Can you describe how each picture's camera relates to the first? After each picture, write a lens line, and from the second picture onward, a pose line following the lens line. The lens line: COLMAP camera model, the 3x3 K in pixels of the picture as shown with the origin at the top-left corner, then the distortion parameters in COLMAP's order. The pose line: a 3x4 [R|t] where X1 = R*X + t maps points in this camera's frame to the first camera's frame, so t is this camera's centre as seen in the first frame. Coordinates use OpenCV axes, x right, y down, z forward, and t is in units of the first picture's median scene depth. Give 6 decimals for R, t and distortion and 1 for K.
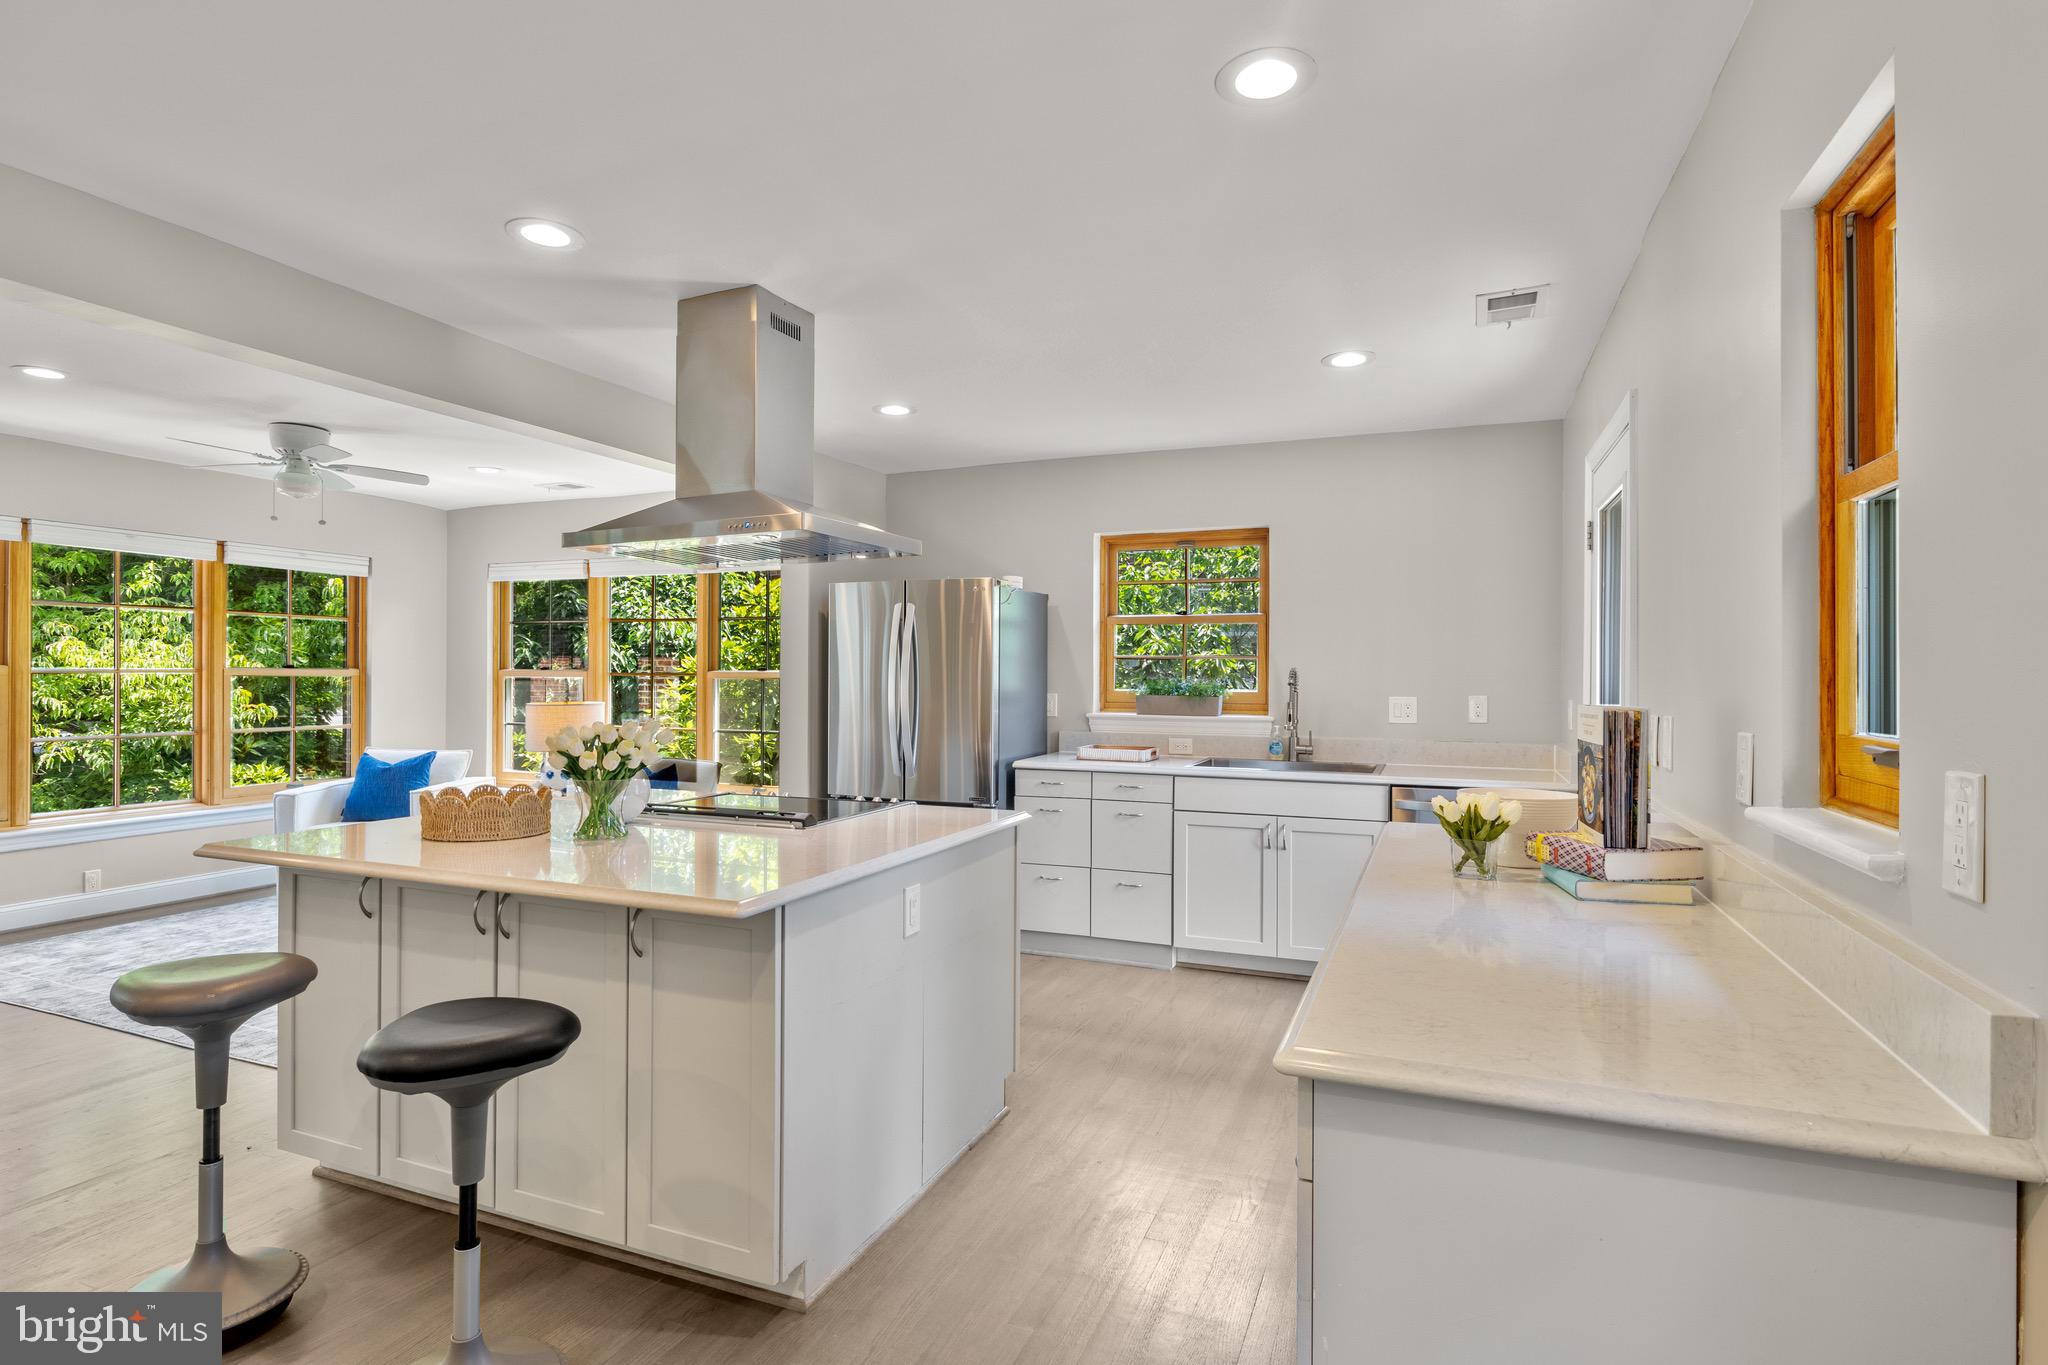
lens RADIAL K [[1042.4, 0, 1039.1], [0, 1042.4, 675.4], [0, 0, 1]] dist [-0.006494, -0.000569]
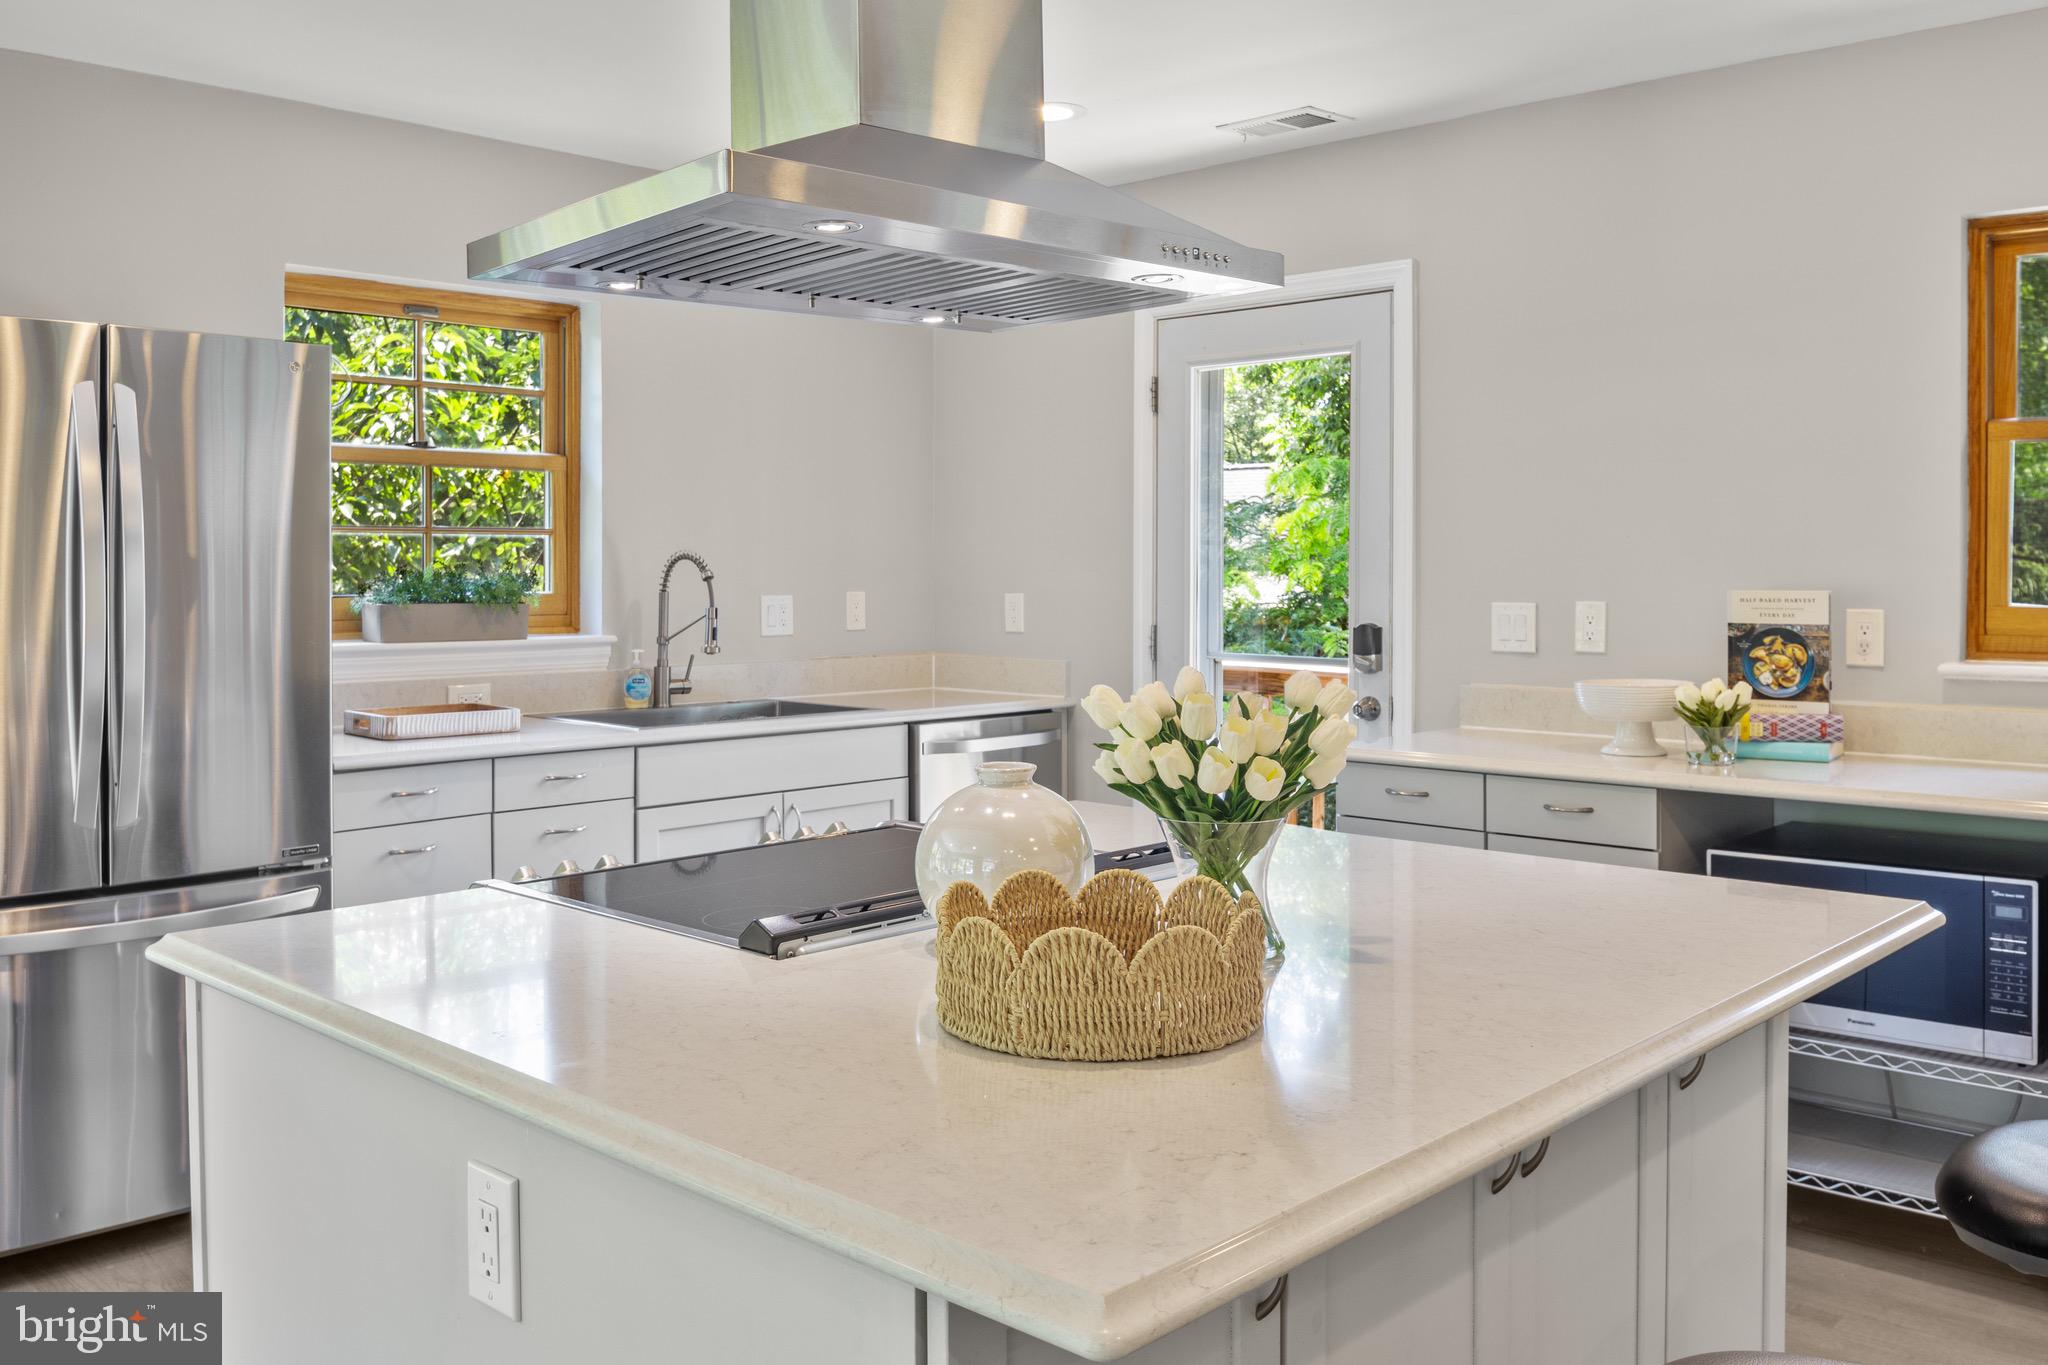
lens RADIAL K [[1699.6, 0, 1020.0], [0, 1699.6, 604.1], [0, 0, 1]] dist [-0.052089, -0.012270]
pose [[0.366245, -0.024370, 0.930199, -0.600444], [0.001337, 0.999670, 0.025663, -0.001694], [-0.930518, -0.008155, 0.366156, 0.461992]]
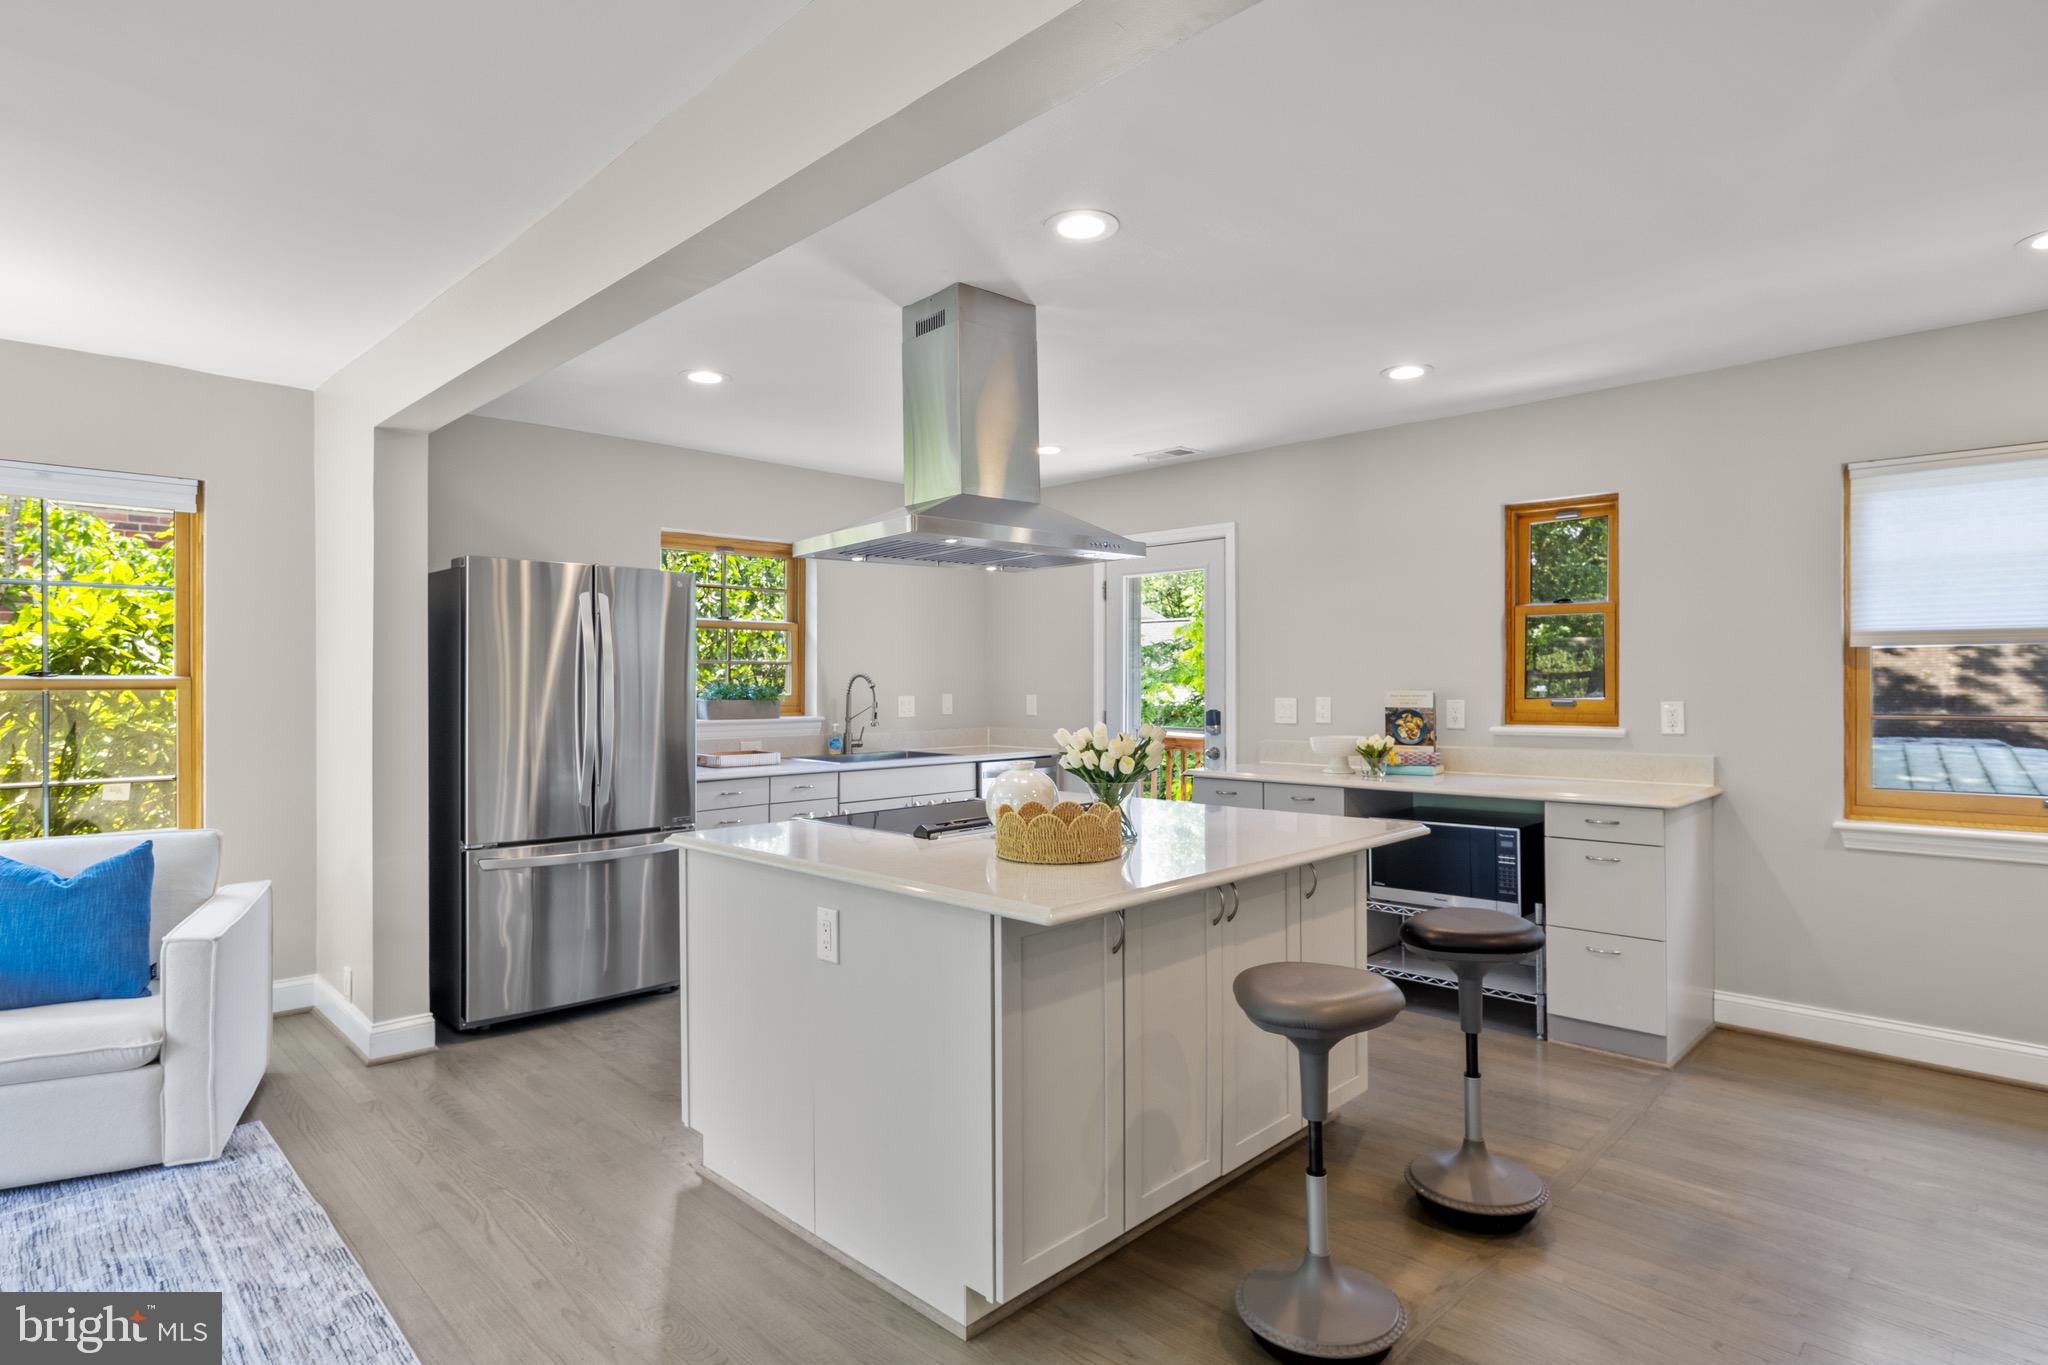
lens RADIAL K [[1072.9, 0, 1028.2], [0, 1072.9, 683.2], [0, 0, 1]] dist [-0.017157, 0.001387]
pose [[0.375909, -0.006916, 0.926631, -0.797541], [0.004079, 0.999975, 0.005809, -0.001931], [-0.926647, 0.001597, 0.375928, 0.377779]]
